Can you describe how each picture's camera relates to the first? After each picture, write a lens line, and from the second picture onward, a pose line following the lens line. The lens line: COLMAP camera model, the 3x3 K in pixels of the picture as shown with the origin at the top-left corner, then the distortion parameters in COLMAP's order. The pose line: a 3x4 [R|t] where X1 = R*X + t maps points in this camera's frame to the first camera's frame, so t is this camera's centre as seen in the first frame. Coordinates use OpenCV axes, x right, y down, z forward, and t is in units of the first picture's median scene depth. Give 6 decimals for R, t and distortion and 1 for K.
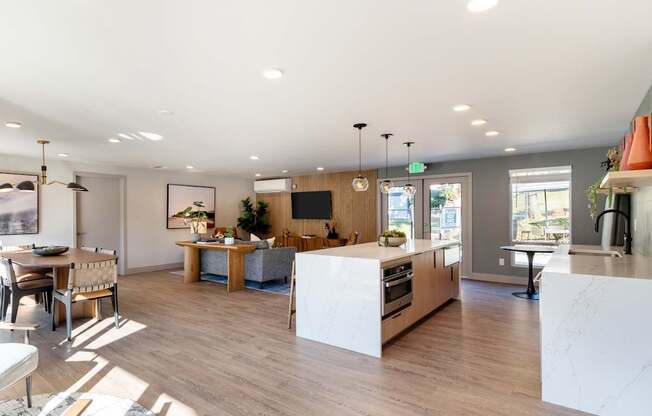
lens RADIAL K [[370.7, 0, 326.0], [0, 370.7, 208.0], [0, 0, 1]] dist [-0.034447, -0.000652]
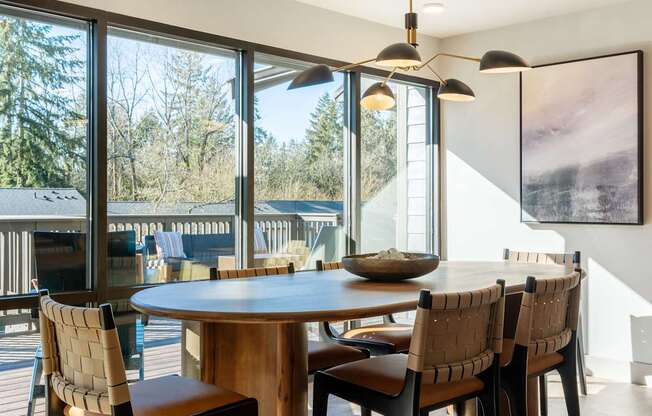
lens RADIAL K [[738.0, 0, 326.0], [0, 738.0, 208.0], [0, 0, 1]] dist [-0.007090, -0.004222]
pose [[-0.131179, 0.009487, -0.991313, -0.081823], [0.018383, 0.999806, 0.007135, 0.046592], [0.991188, -0.017288, -0.131328, 0.830115]]
